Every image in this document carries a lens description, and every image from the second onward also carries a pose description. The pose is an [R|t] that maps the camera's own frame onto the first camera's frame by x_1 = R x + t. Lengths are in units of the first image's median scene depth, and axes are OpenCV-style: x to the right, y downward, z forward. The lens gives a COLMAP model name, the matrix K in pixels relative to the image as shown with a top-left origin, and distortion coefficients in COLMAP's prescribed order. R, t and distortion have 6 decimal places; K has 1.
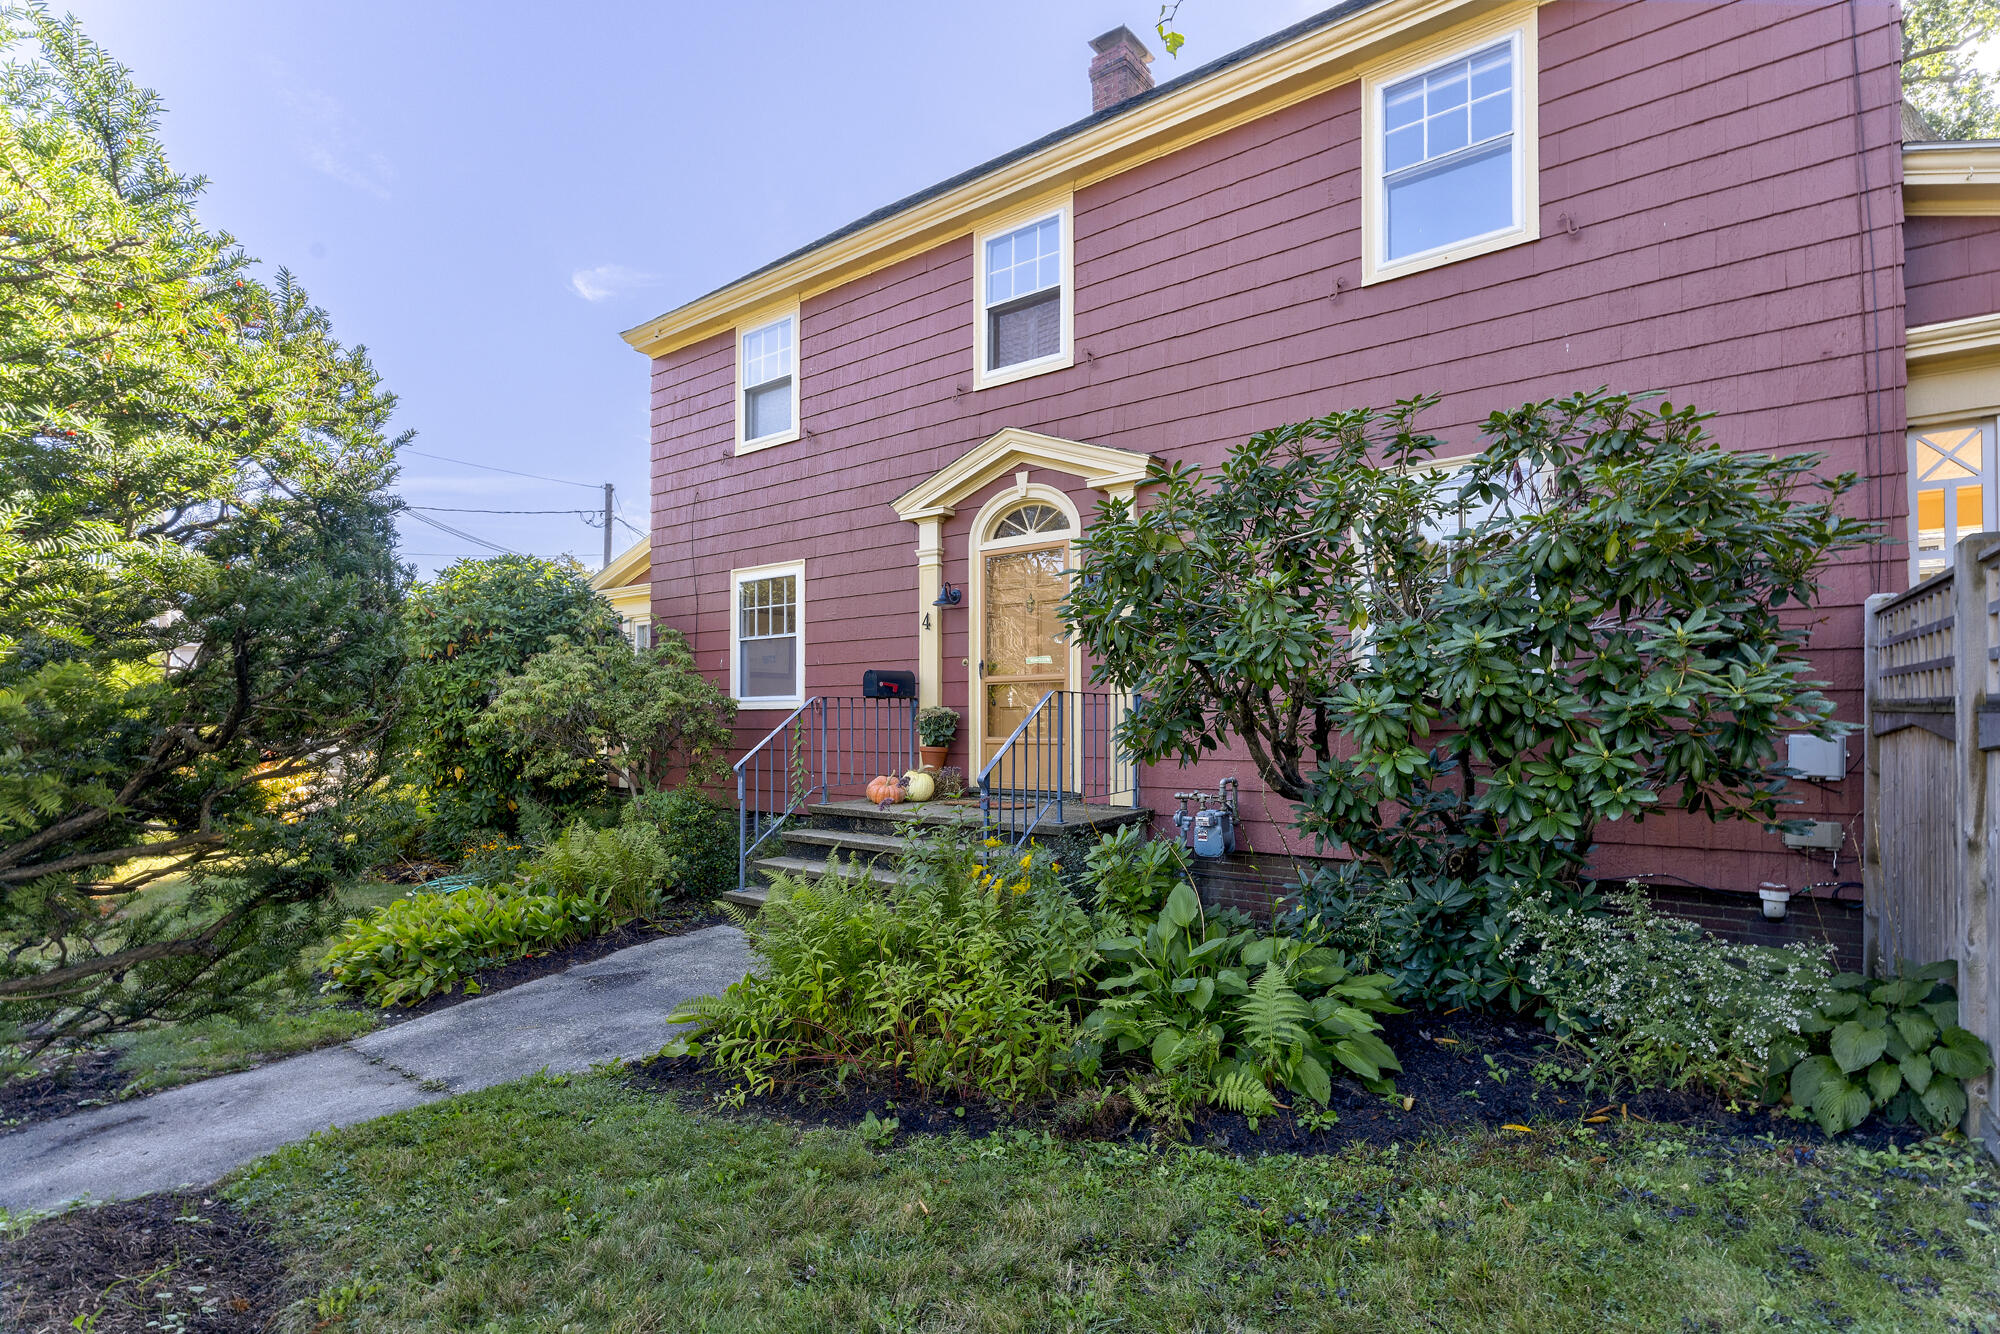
lens RADIAL K [[961.9, 0, 1006.1], [0, 961.9, 699.8], [0, 0, 1]] dist [0.001296, 0.000134]
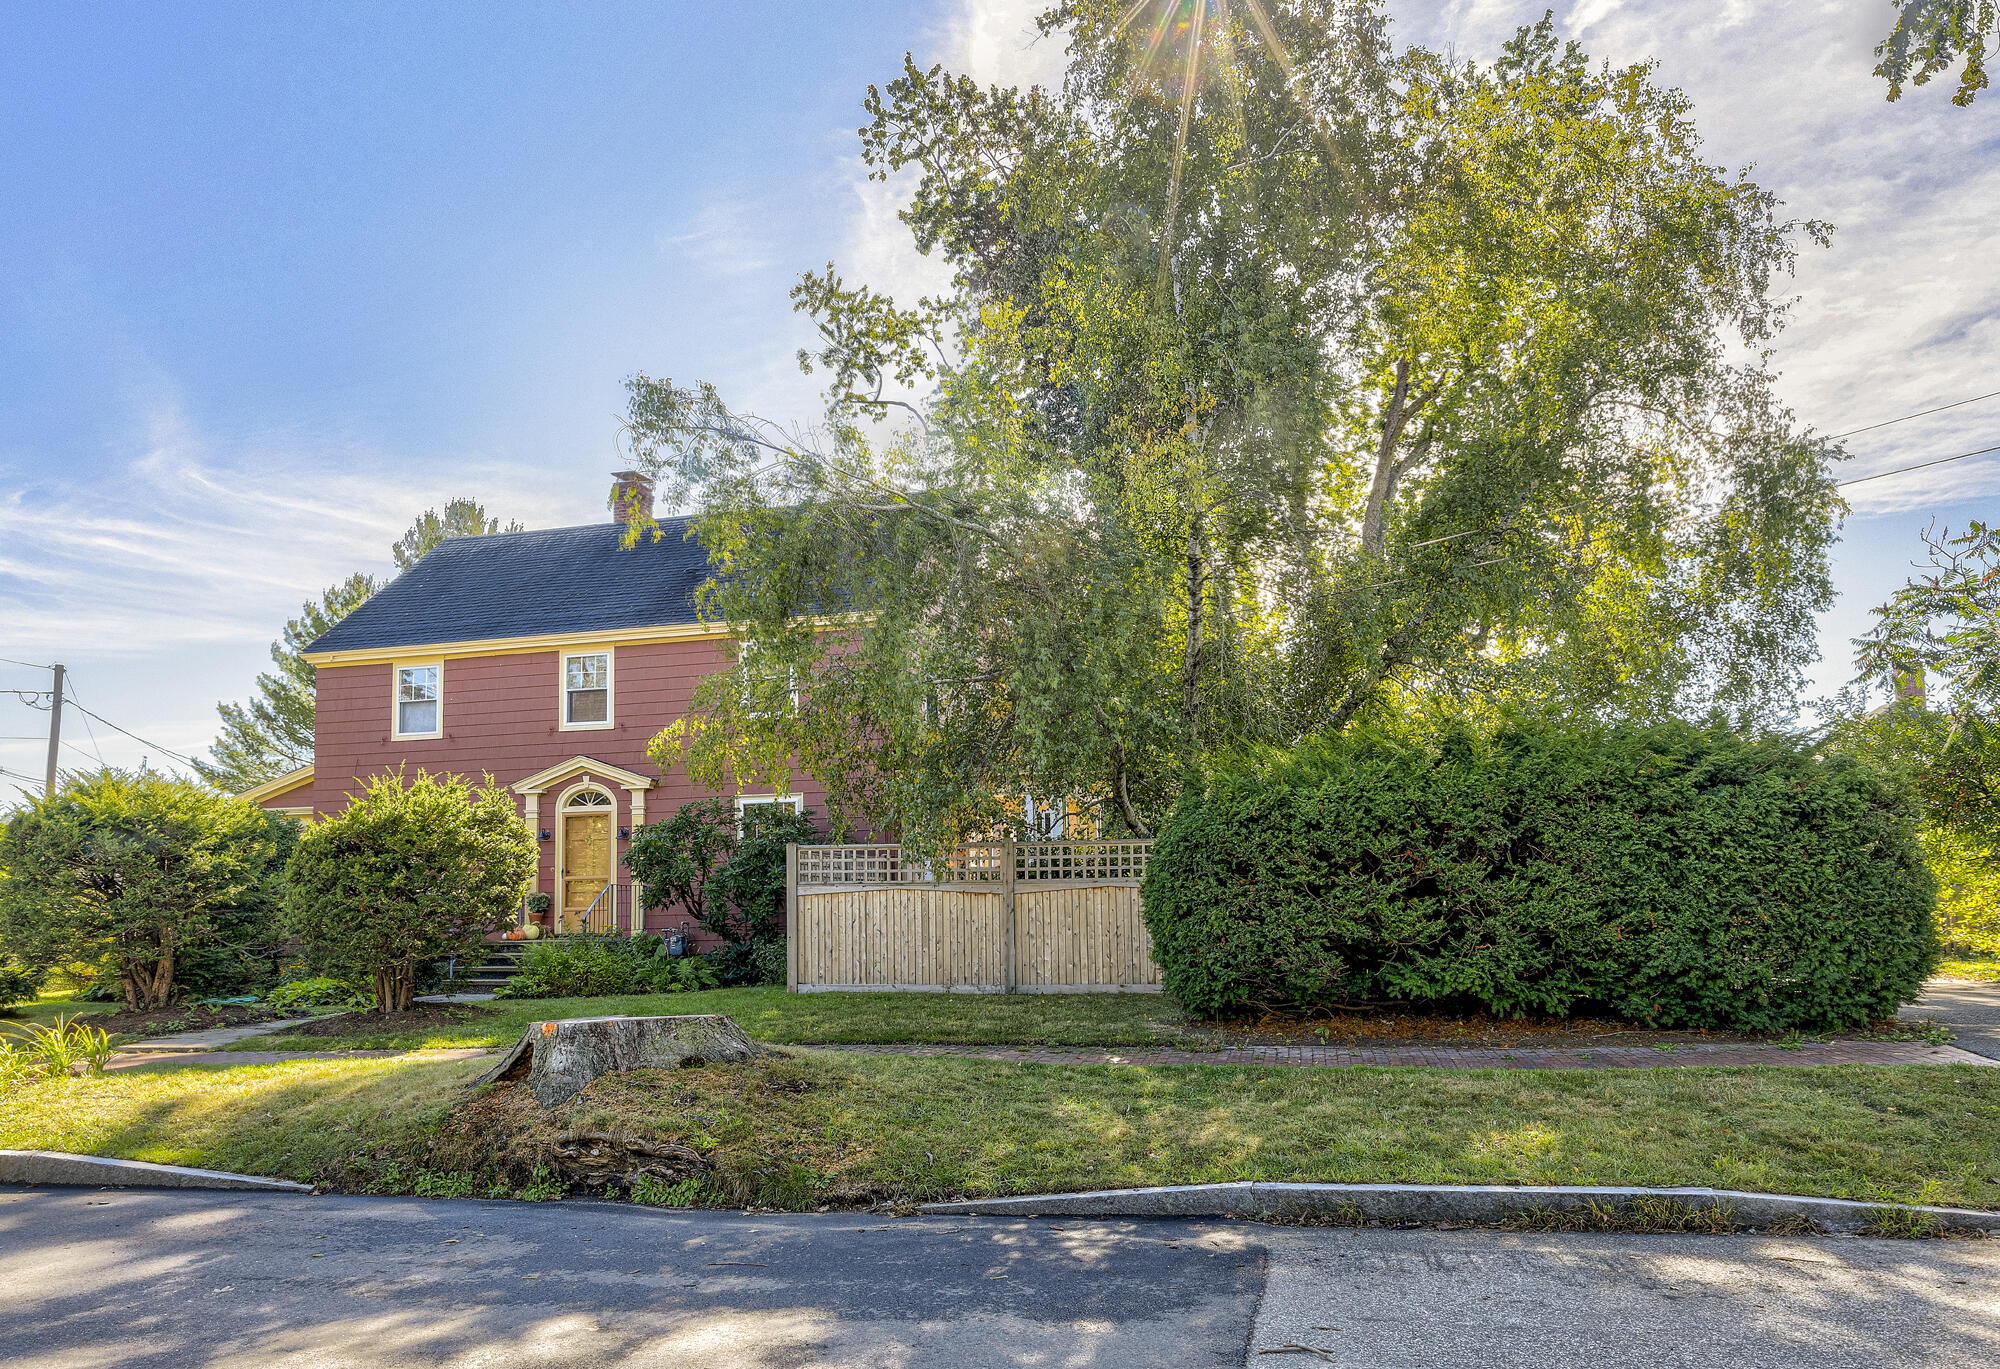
lens RADIAL K [[1186.8, 0, 977.3], [0, 1186.8, 829.1], [0, 0, 1]] dist [0.002420, 0.000468]
pose [[0.912469, 0.015493, 0.408852, -0.257196], [0.006283, 0.998634, -0.051865, 0.009646], [-0.409097, 0.049894, 0.911126, -1.637154]]
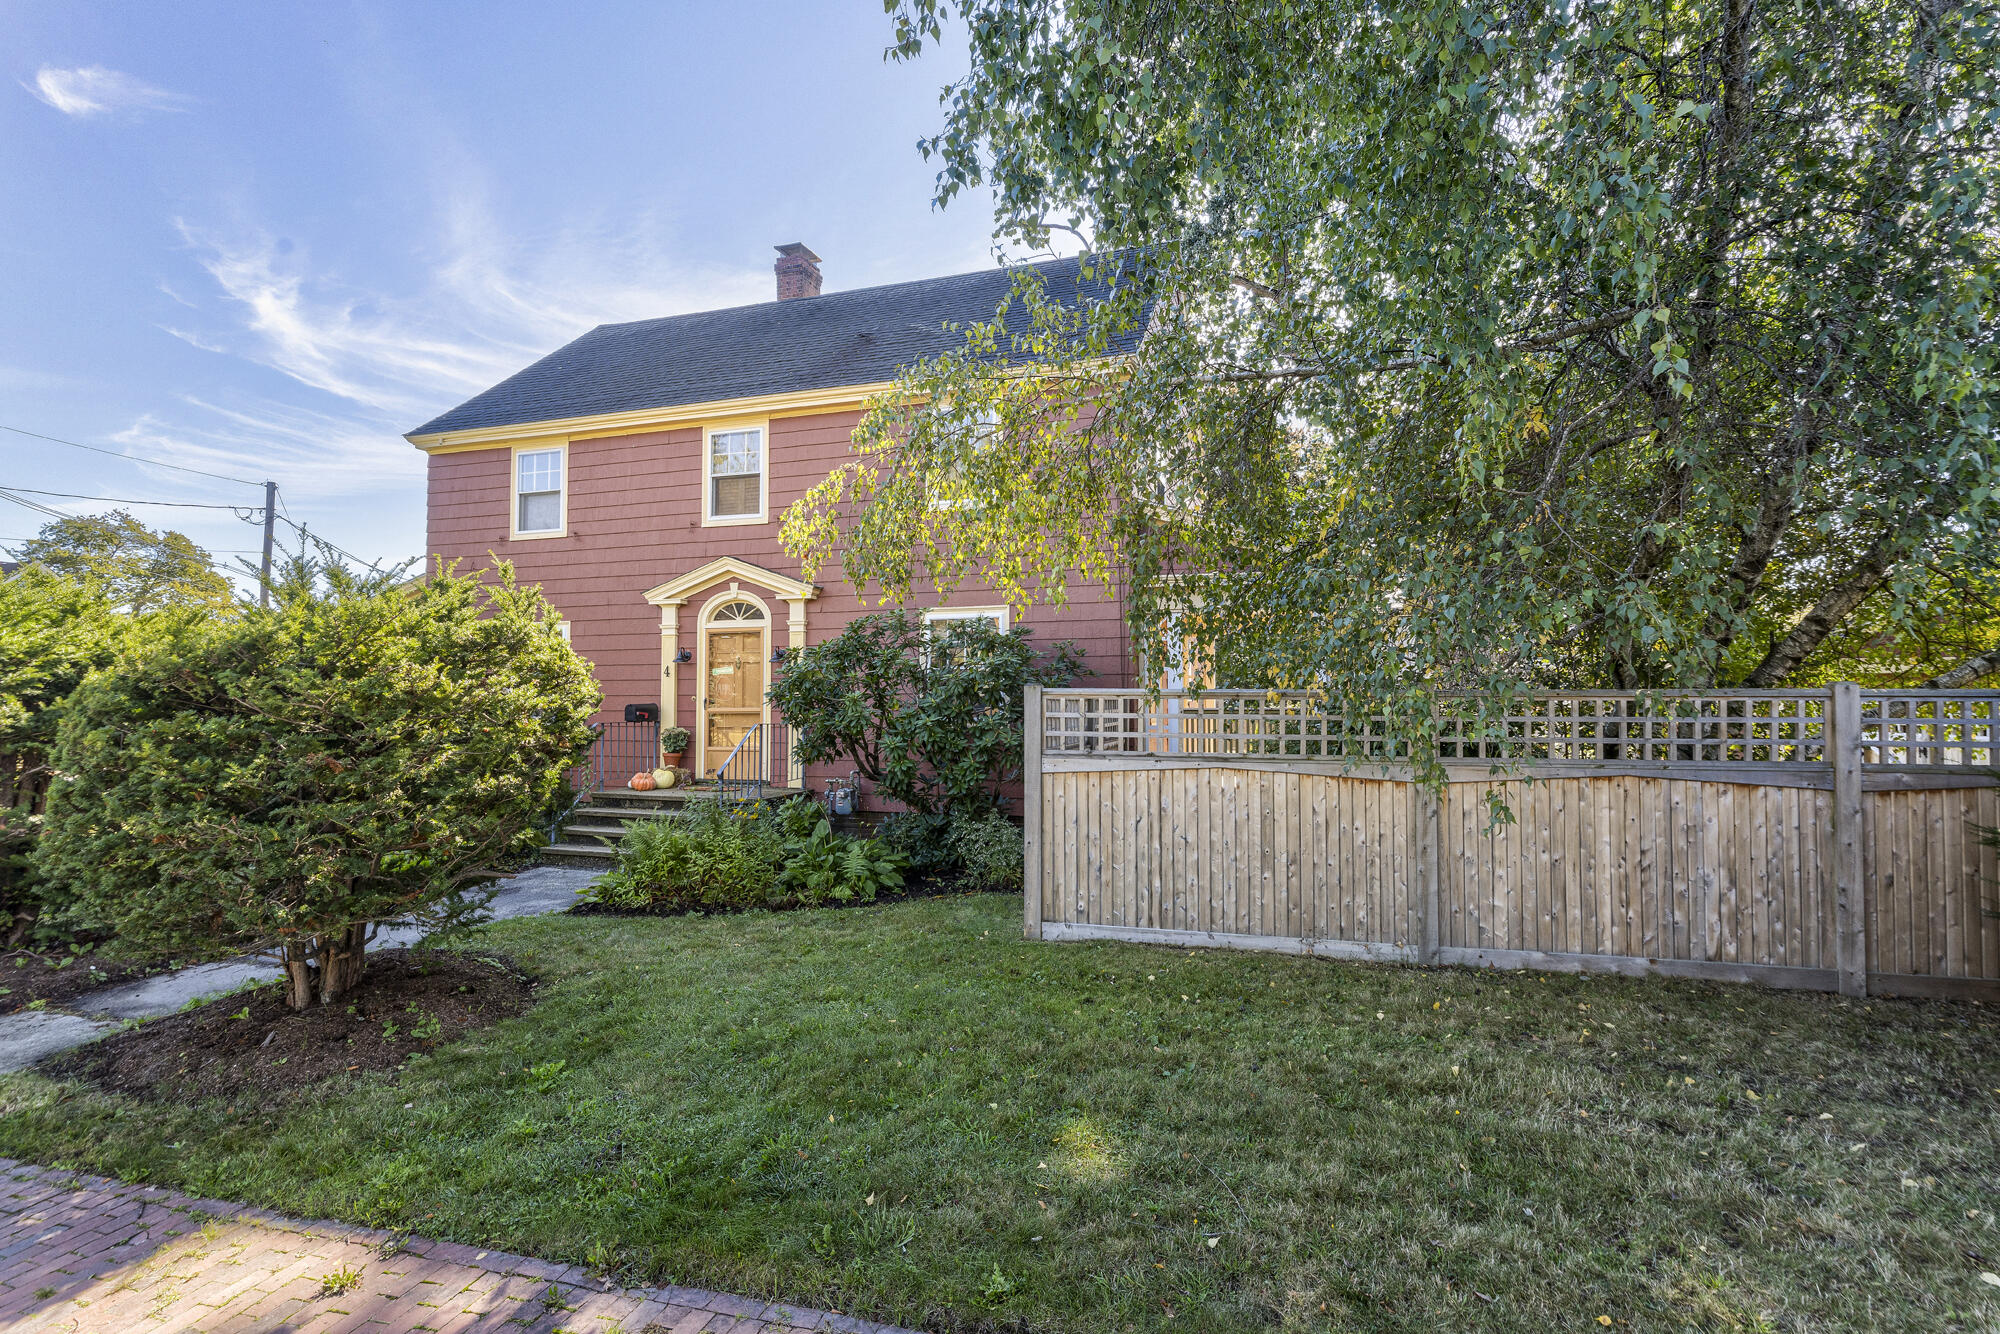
lens RADIAL K [[941.2, 0, 994.9], [0, 941.2, 681.0], [0, 0, 1]] dist [0.013201, 0.000023]
pose [[0.945934, 0.012201, 0.324129, -0.081871], [-0.009271, 0.999901, -0.010584, -0.060195], [-0.324226, 0.007007, 0.945954, -0.650273]]
